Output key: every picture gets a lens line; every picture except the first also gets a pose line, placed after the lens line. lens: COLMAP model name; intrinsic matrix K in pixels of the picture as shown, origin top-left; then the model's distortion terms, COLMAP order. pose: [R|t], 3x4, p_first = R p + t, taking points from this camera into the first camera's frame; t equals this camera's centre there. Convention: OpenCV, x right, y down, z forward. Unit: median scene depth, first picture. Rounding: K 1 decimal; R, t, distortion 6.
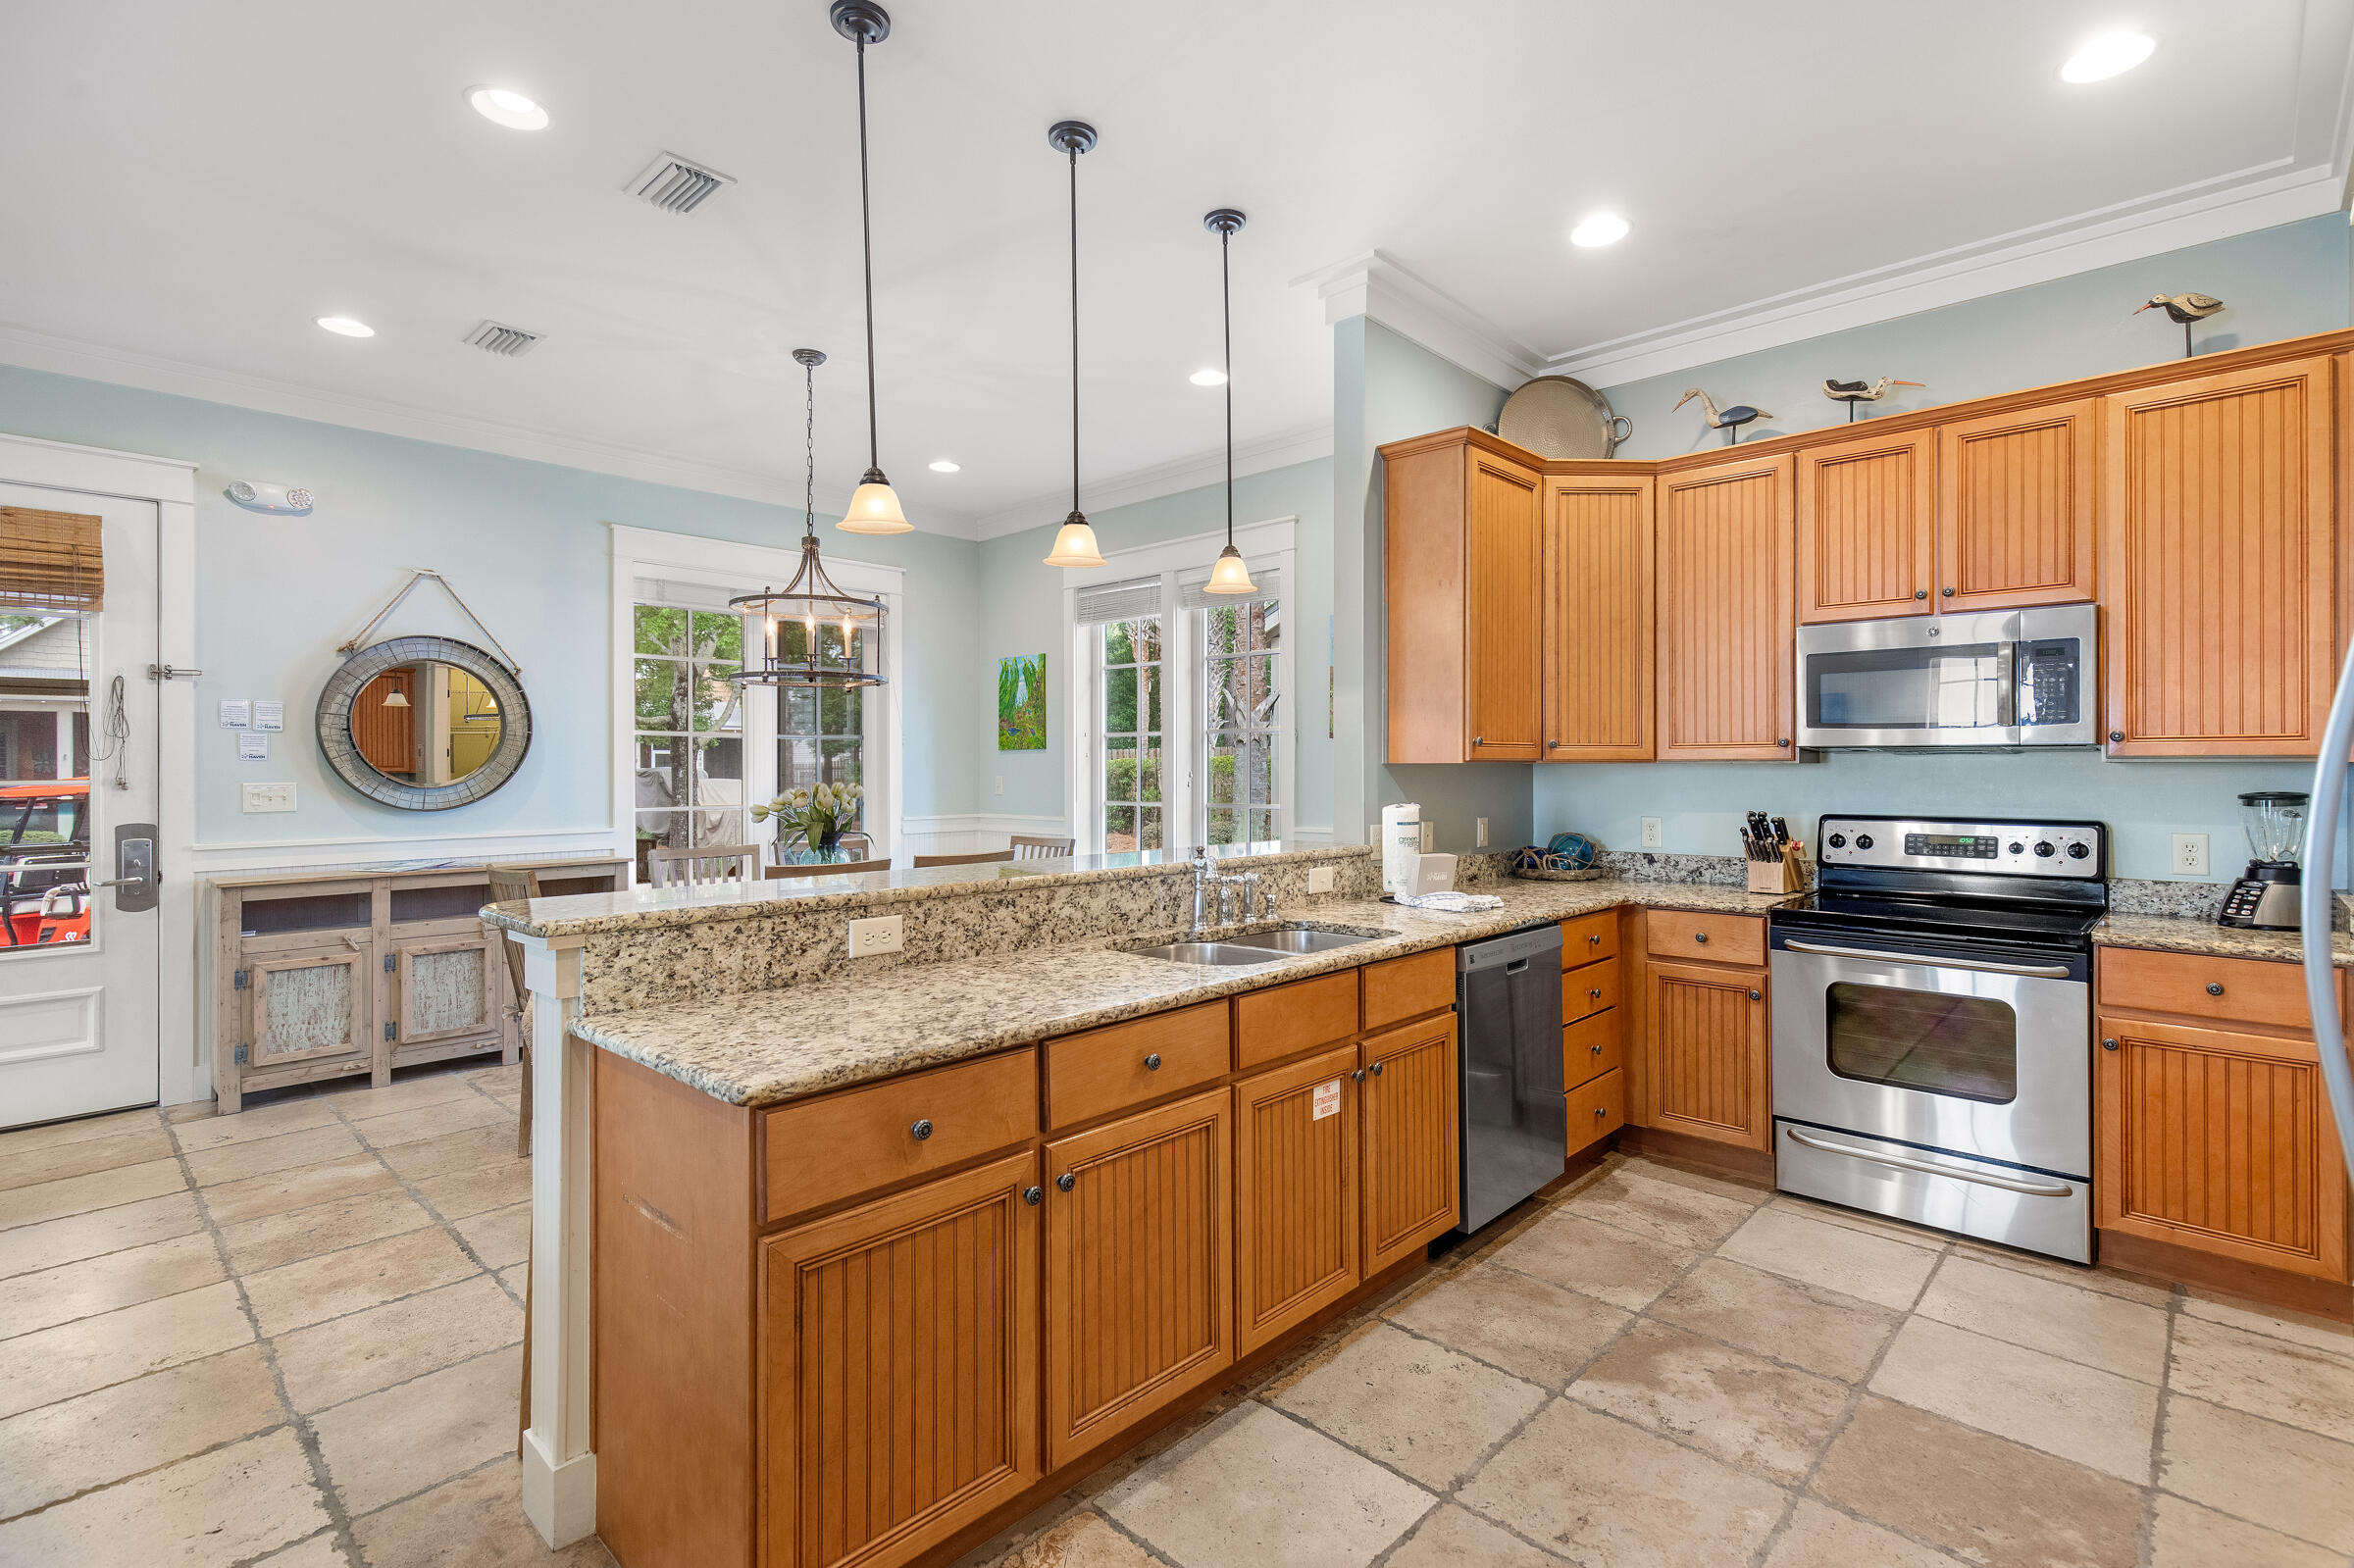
lens RADIAL K [[1070.5, 0, 1182.3], [0, 1070.5, 768.5], [0, 0, 1]] dist [0.024892, -0.004793]
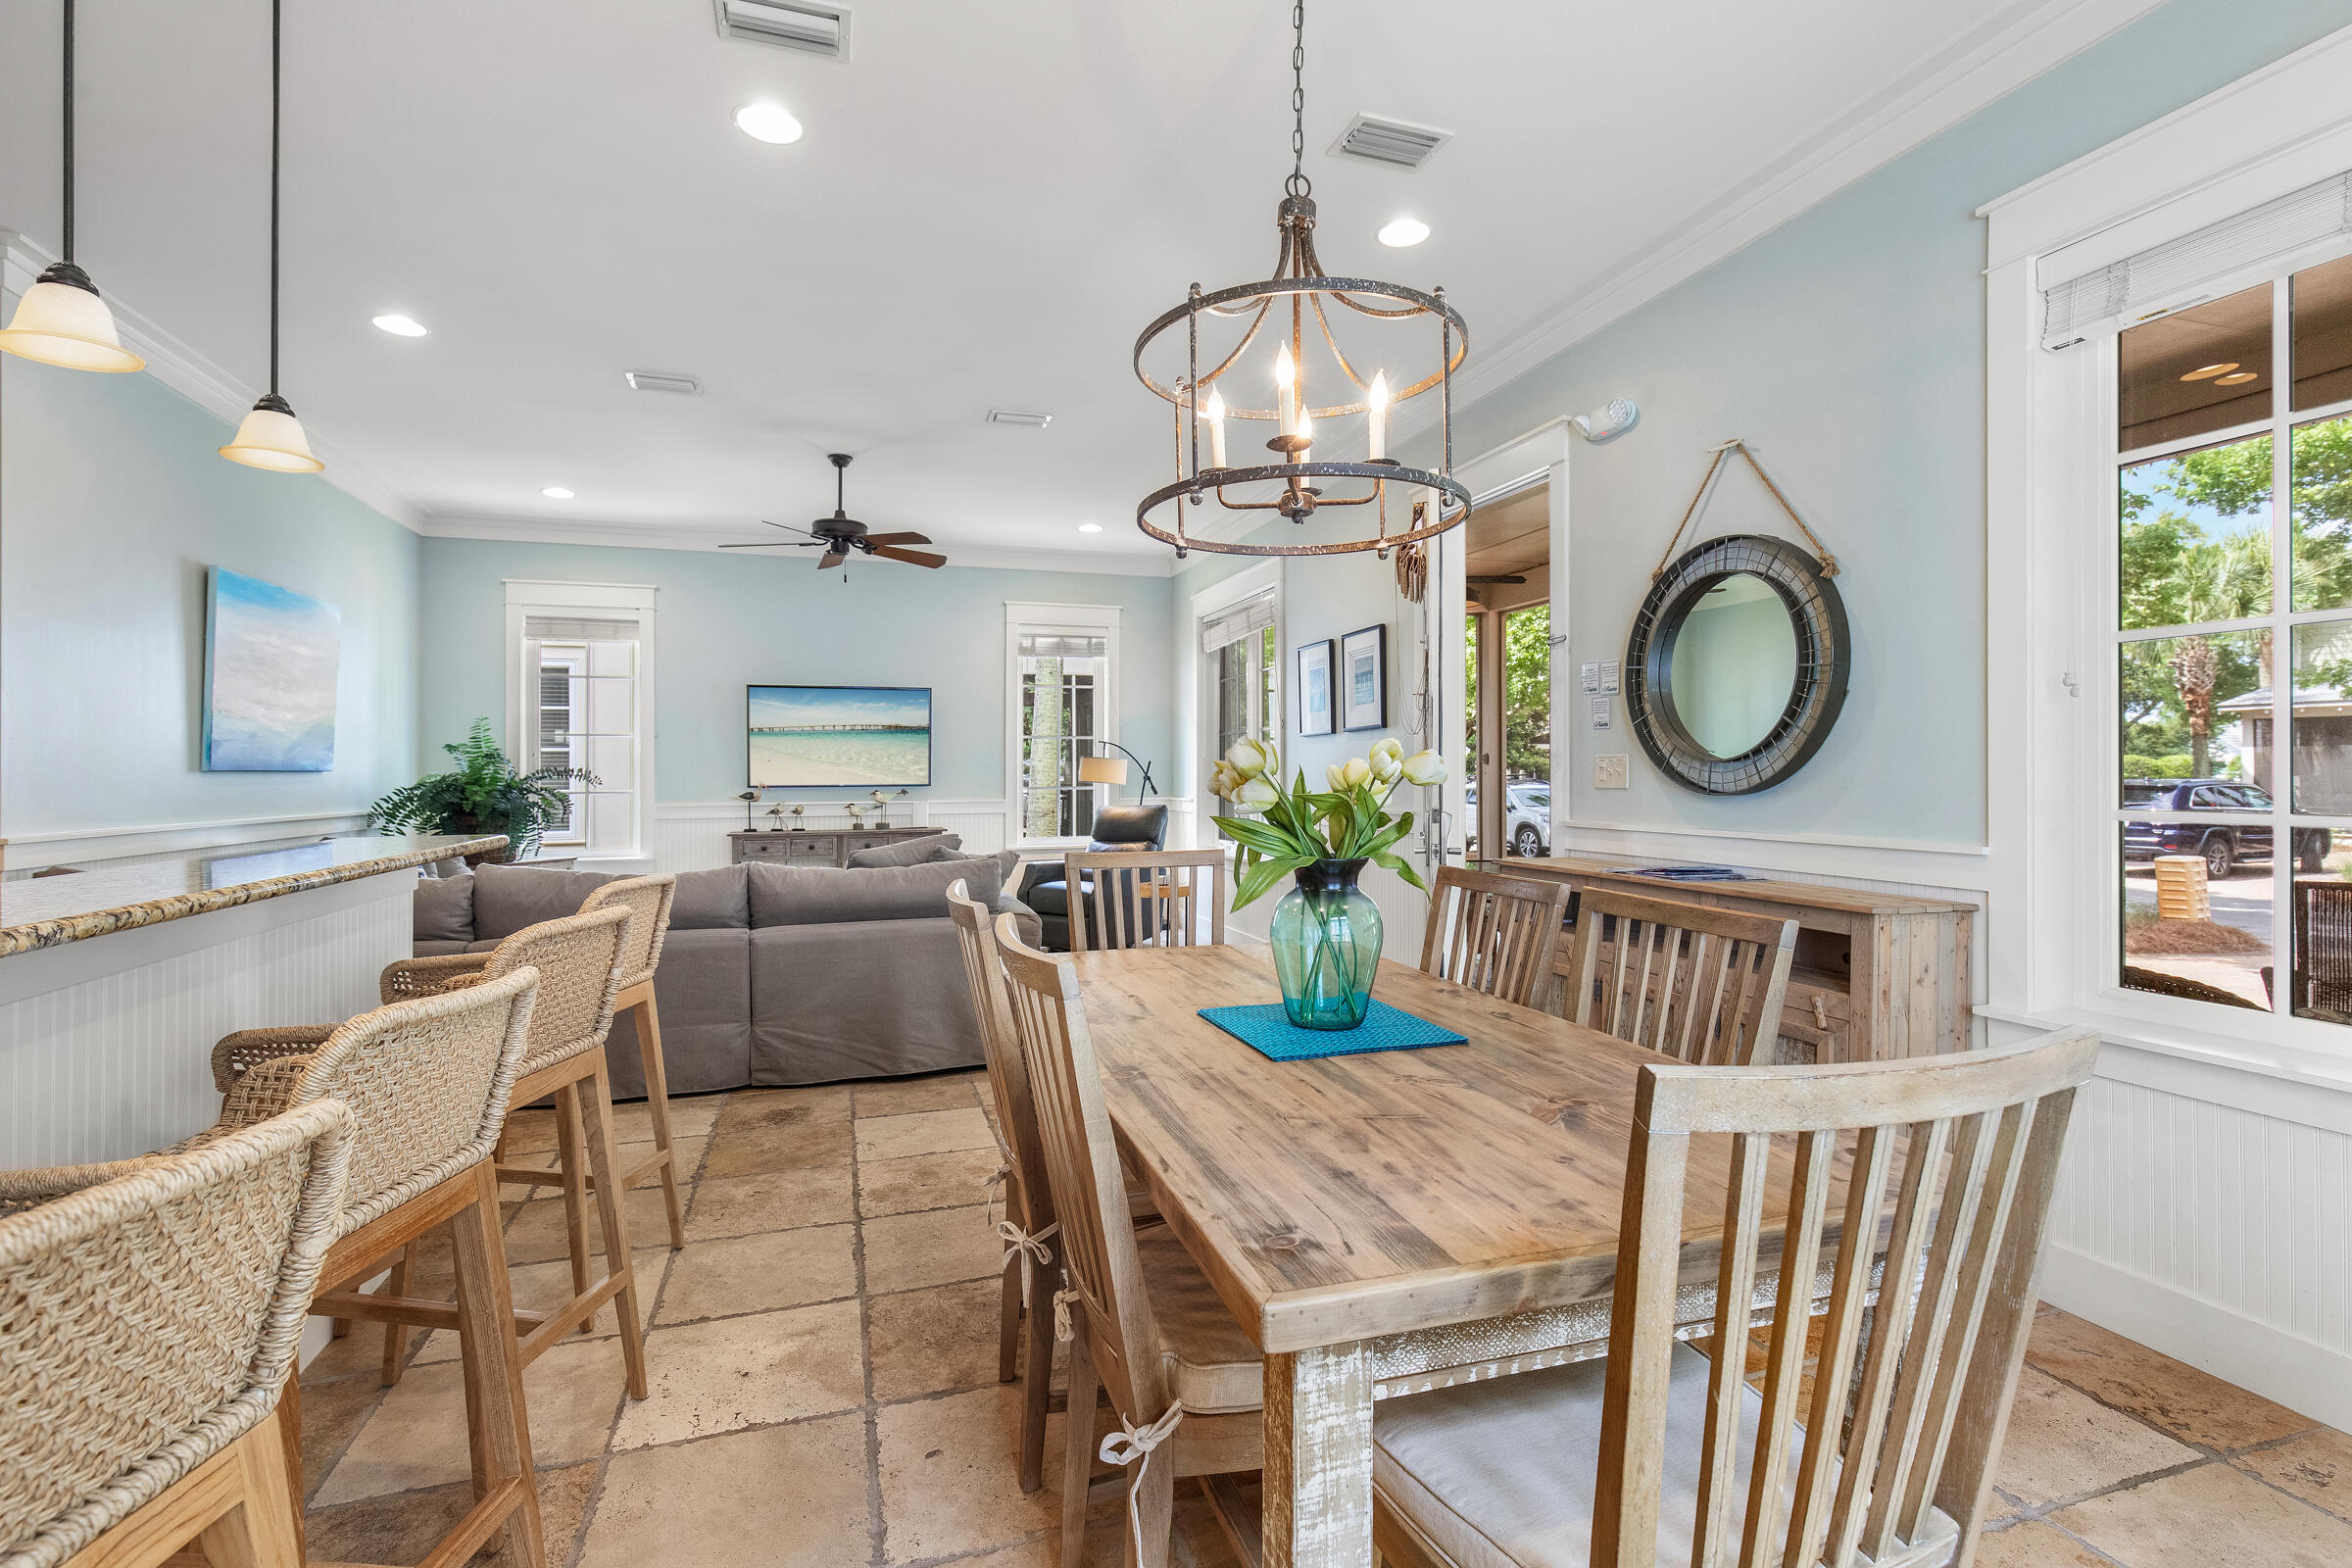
lens RADIAL K [[1103.2, 0, 1191.5], [0, 1103.2, 762.4], [0, 0, 1]] dist [-0.001123, -0.000251]
pose [[-0.476559, -0.003650, -0.879135, 0.120540], [0.008845, 0.999921, -0.008946, 0.036072], [0.879098, -0.012039, -0.476489, 1.583462]]
